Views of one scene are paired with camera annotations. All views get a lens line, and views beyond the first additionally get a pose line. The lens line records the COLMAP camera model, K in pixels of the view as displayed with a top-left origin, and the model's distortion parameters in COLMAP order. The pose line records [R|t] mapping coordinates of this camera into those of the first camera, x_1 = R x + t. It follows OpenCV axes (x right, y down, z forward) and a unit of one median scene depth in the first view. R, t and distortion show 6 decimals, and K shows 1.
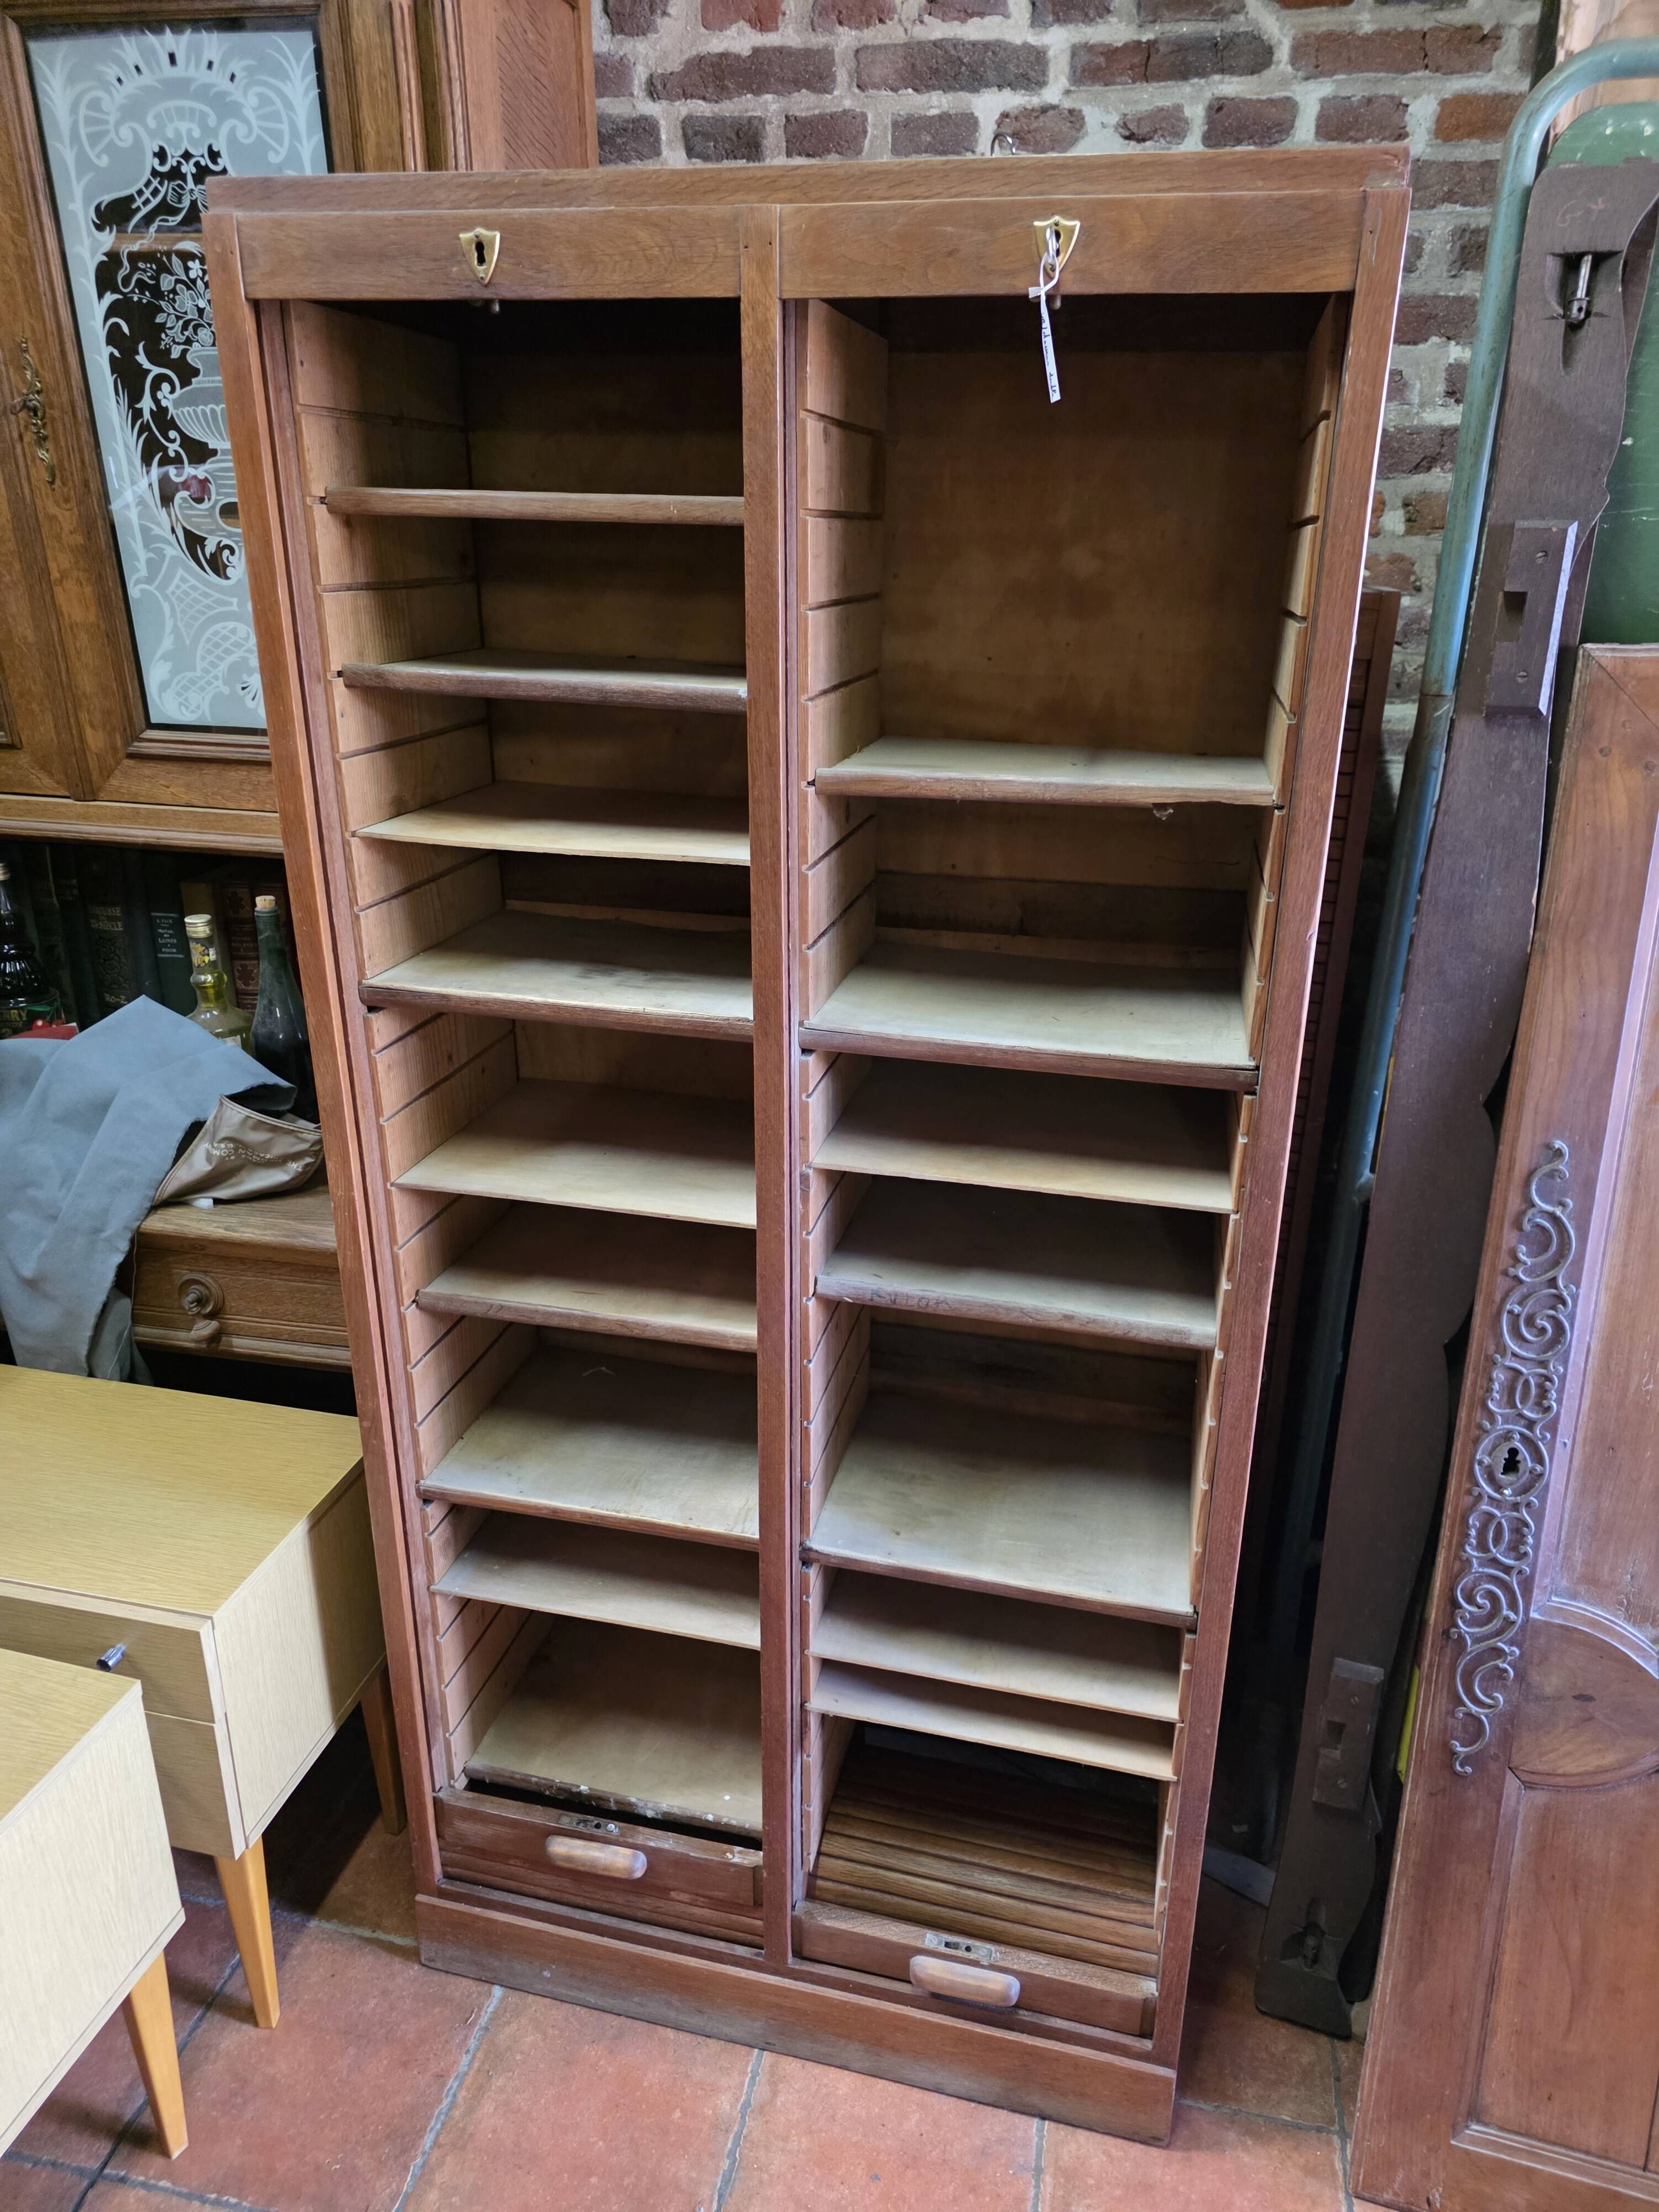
lens RADIAL K [[1492.2, 0, 849.3], [0, 1492.2, 1114.7], [0, 0, 1]] dist [0.027626, -0.016172]
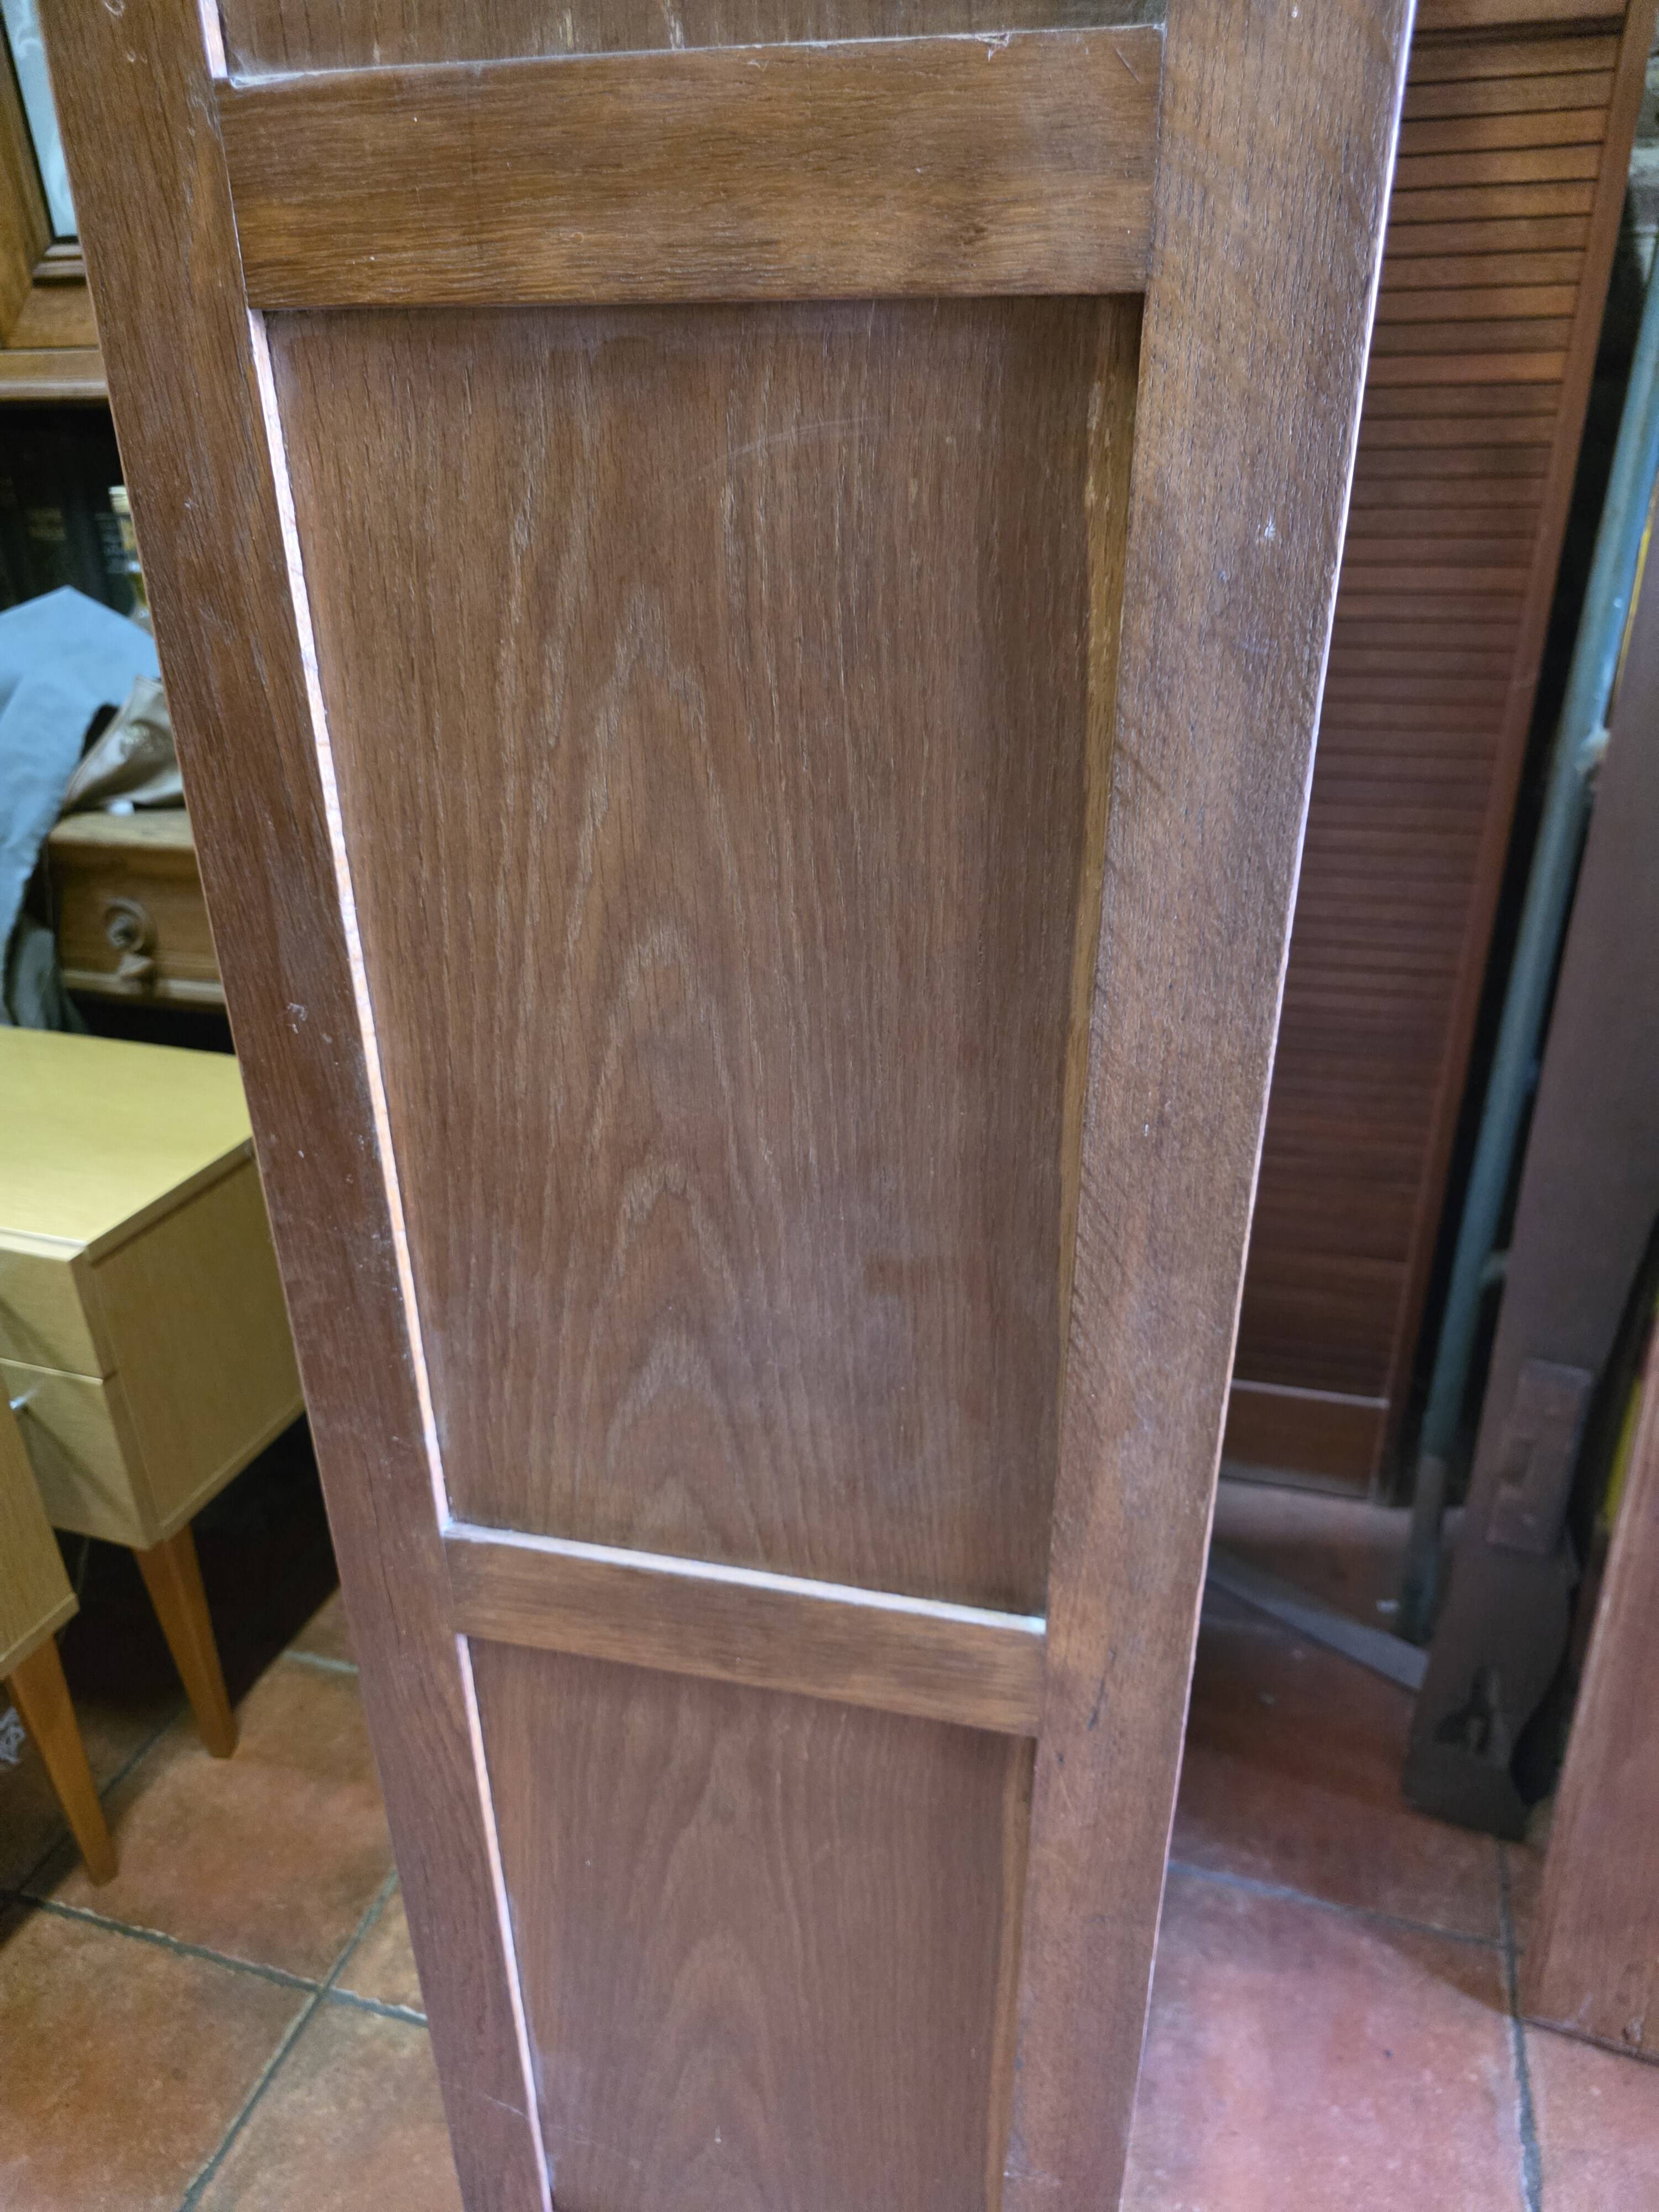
lens RADIAL K [[1522.5, 0, 832.2], [0, 1522.5, 1131.7], [0, 0, 1]] dist [0.006541, -0.004065]
pose [[0.994559, 0.008086, -0.103859, 0.051158], [0.001171, 0.996053, 0.088757, 0.170413], [0.104167, -0.088396, 0.990624, 0.200167]]
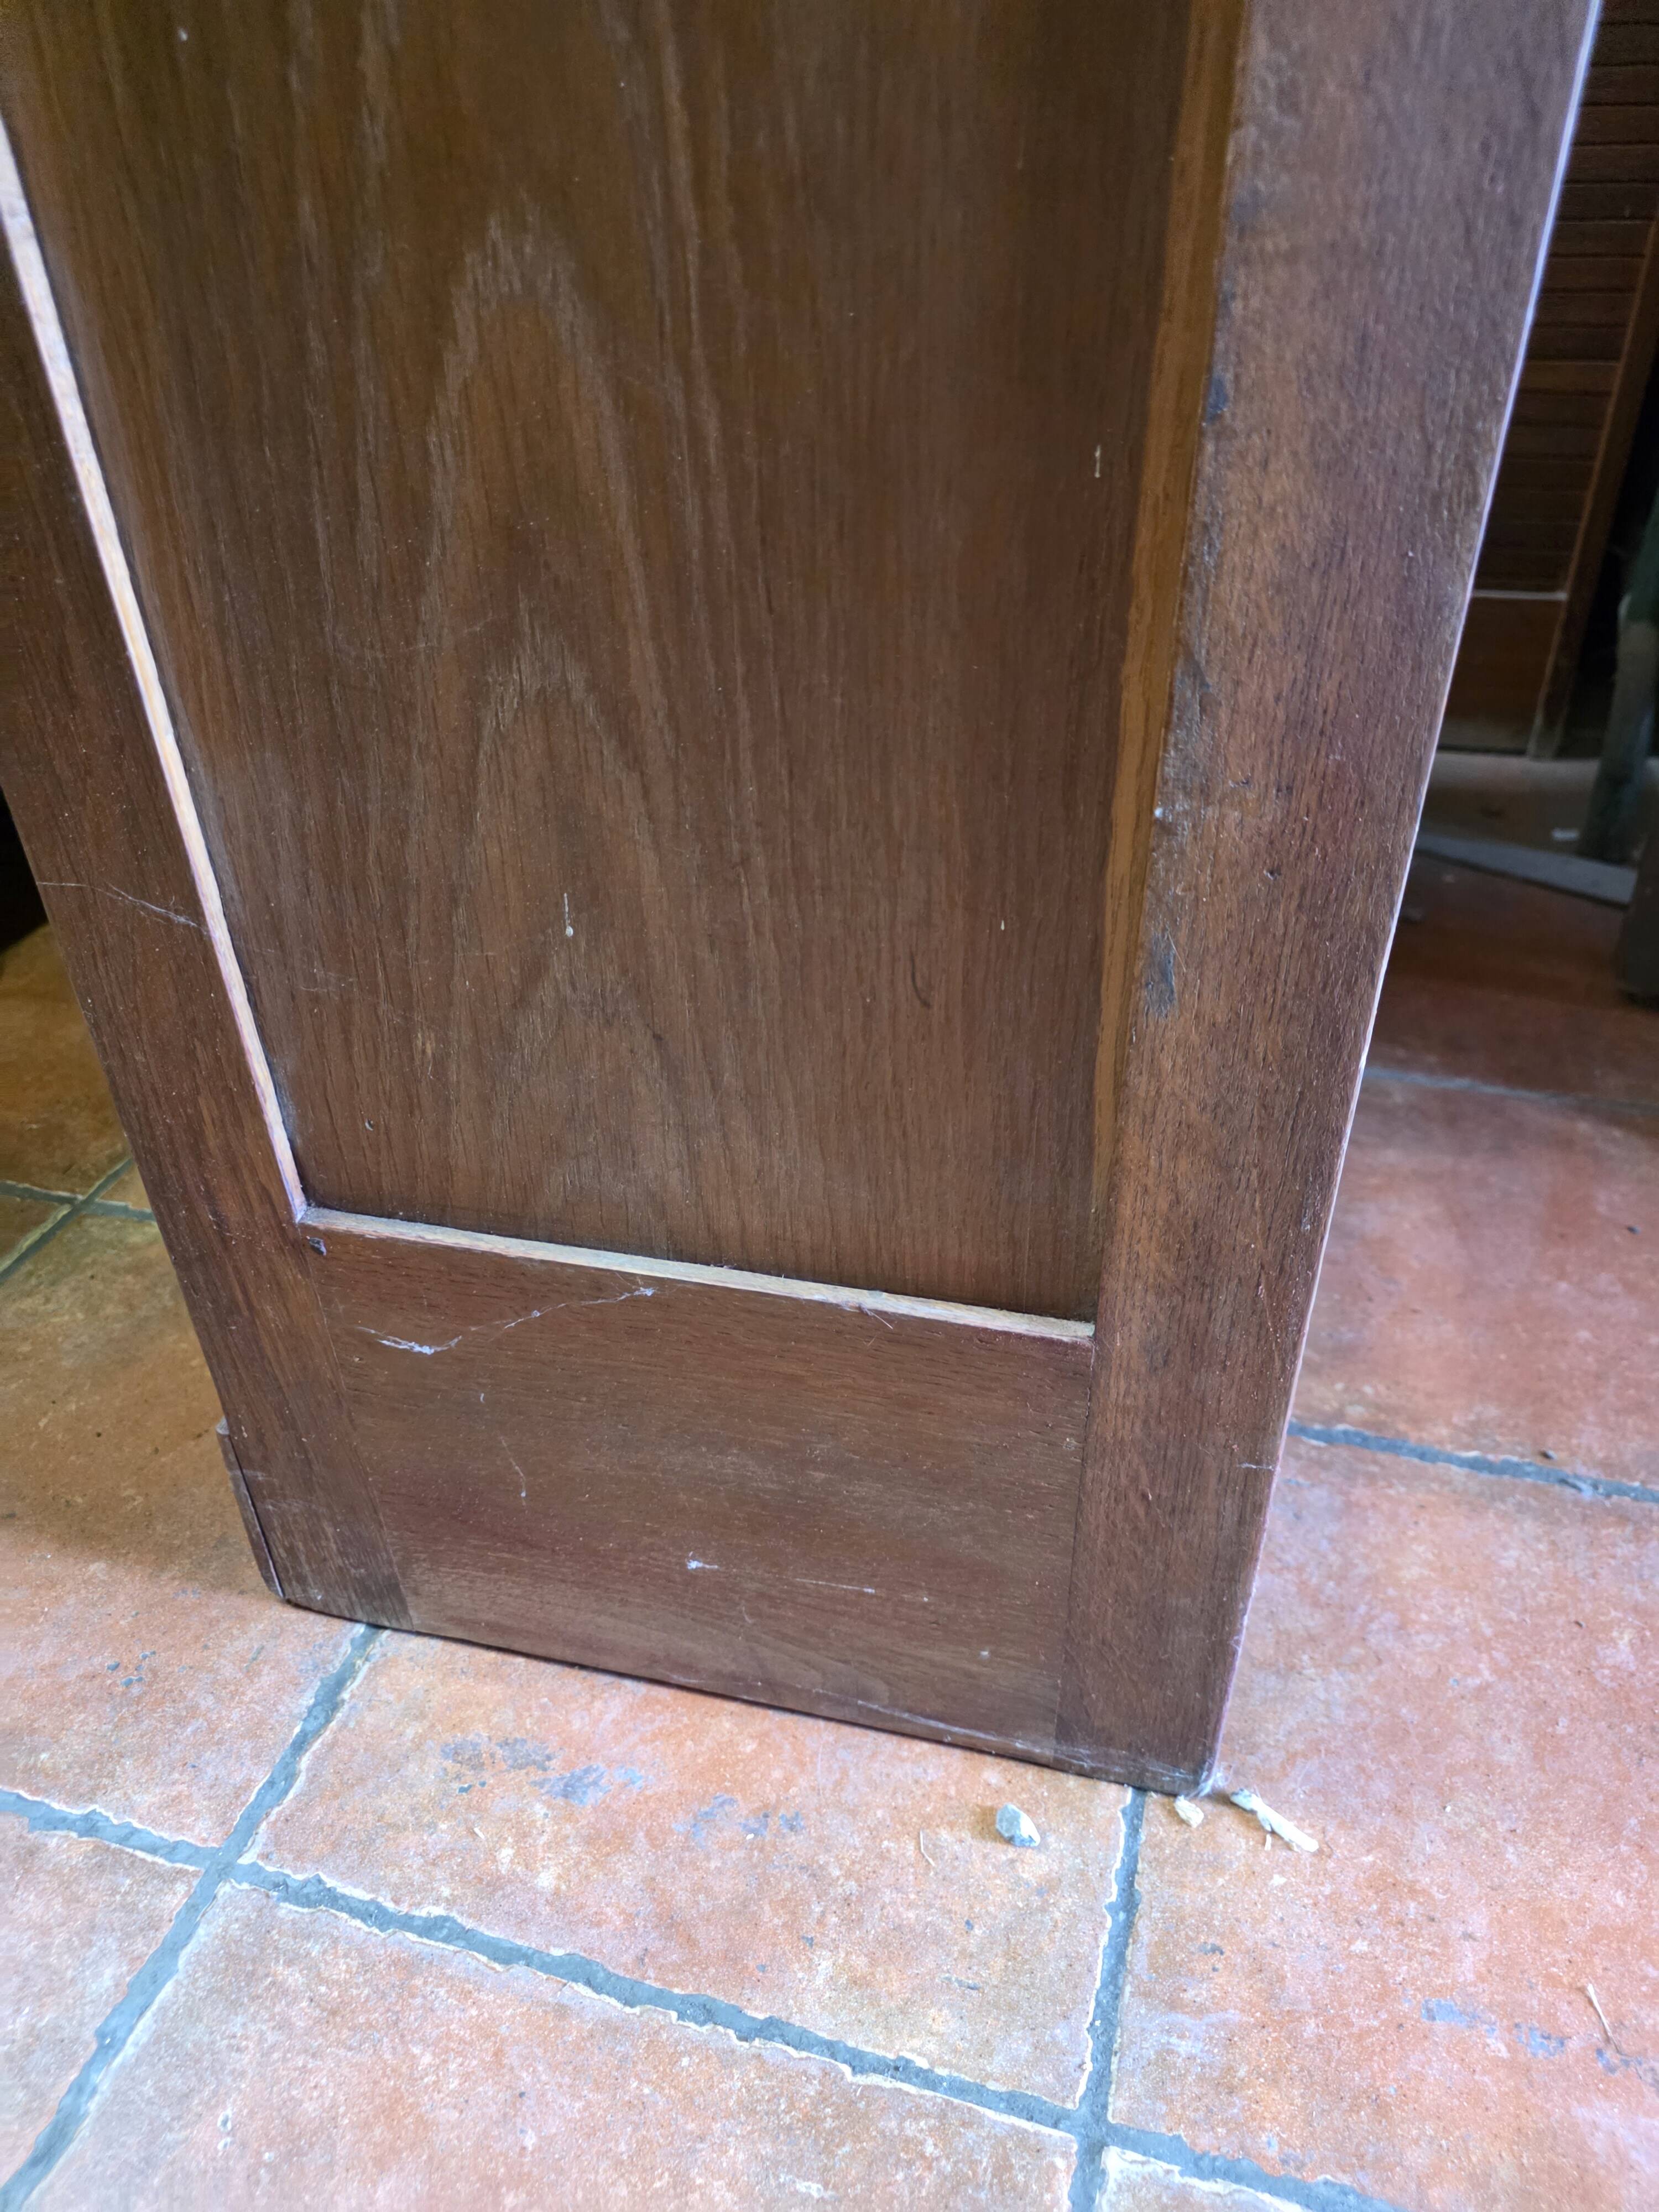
lens RADIAL K [[1510.6, 0, 841.9], [0, 1510.6, 1118.7], [0, 0, 1]] dist [0.011403, -0.007778]
pose [[0.995158, 0.006830, -0.098046, 0.035199], [0.016607, 0.971554, 0.236235, 0.512243], [0.096871, -0.236719, 0.966737, 0.413501]]
